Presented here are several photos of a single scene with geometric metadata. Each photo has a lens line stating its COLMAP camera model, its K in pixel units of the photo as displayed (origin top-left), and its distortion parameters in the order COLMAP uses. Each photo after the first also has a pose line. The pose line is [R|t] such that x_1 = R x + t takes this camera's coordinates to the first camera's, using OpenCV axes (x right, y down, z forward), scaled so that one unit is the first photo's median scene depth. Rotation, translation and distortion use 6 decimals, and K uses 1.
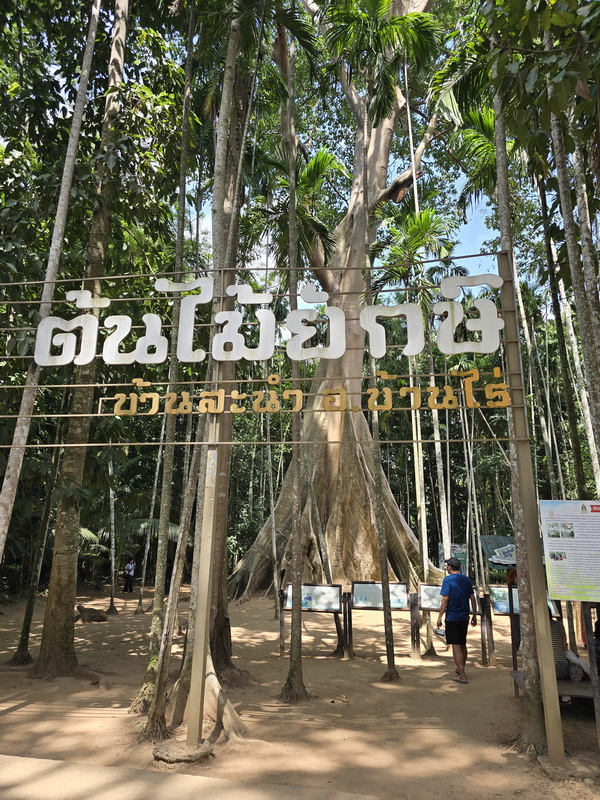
lens RADIAL K [[539.4, 0, 300.0], [0, 539.4, 400.0], [0, 0, 1]] dist [0.084171, -0.077551]
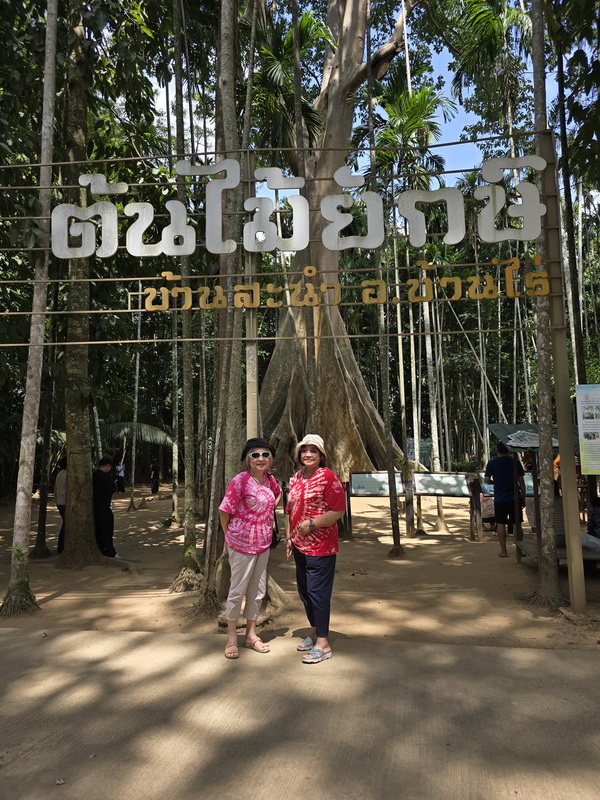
lens RADIAL K [[539.4, 0, 300.0], [0, 539.4, 400.0], [0, 0, 1]] dist [0.084171, -0.077551]
pose [[0.997497, -0.025202, 0.066069, -0.130530], [0.013072, 0.983948, 0.177977, 0.014764], [-0.069494, -0.176668, 0.981814, 0.003072]]
